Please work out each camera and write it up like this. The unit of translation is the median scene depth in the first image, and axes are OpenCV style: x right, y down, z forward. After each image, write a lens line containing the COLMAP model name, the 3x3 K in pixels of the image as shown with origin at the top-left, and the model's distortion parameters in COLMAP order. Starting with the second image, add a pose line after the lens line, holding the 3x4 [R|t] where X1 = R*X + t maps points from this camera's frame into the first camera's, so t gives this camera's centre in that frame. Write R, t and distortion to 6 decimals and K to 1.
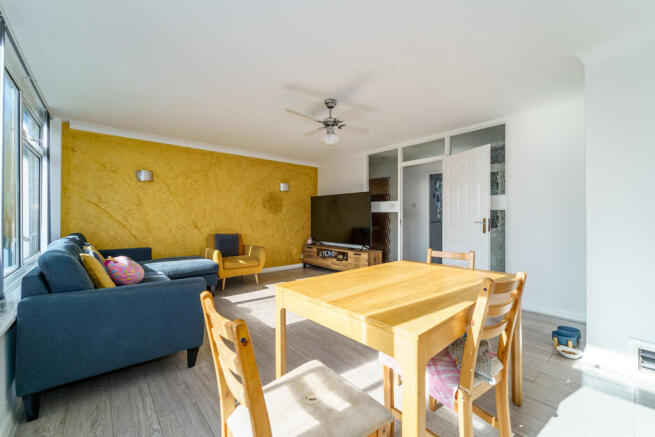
lens RADIAL K [[265.8, 0, 330.3], [0, 265.8, 208.9], [0, 0, 1]] dist [-0.002180, 0.000230]
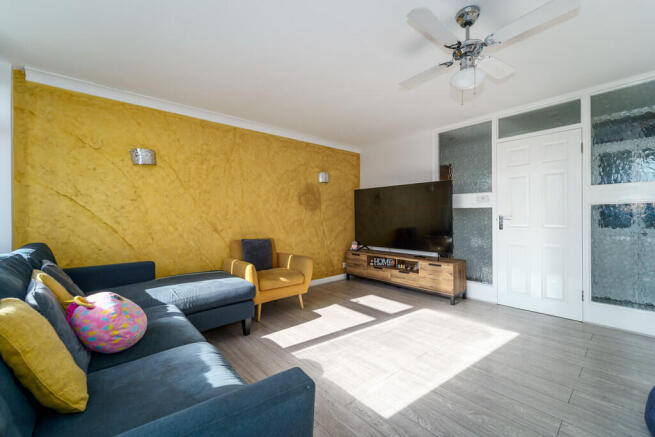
lens RADIAL K [[265.8, 0, 330.3], [0, 265.8, 208.9], [0, 0, 1]] dist [-0.002180, 0.000230]
pose [[0.999933, -0.008804, 0.007530, -0.191980], [0.008780, 0.999957, 0.003132, 0.010307], [-0.007557, -0.003066, 0.999967, 0.266304]]
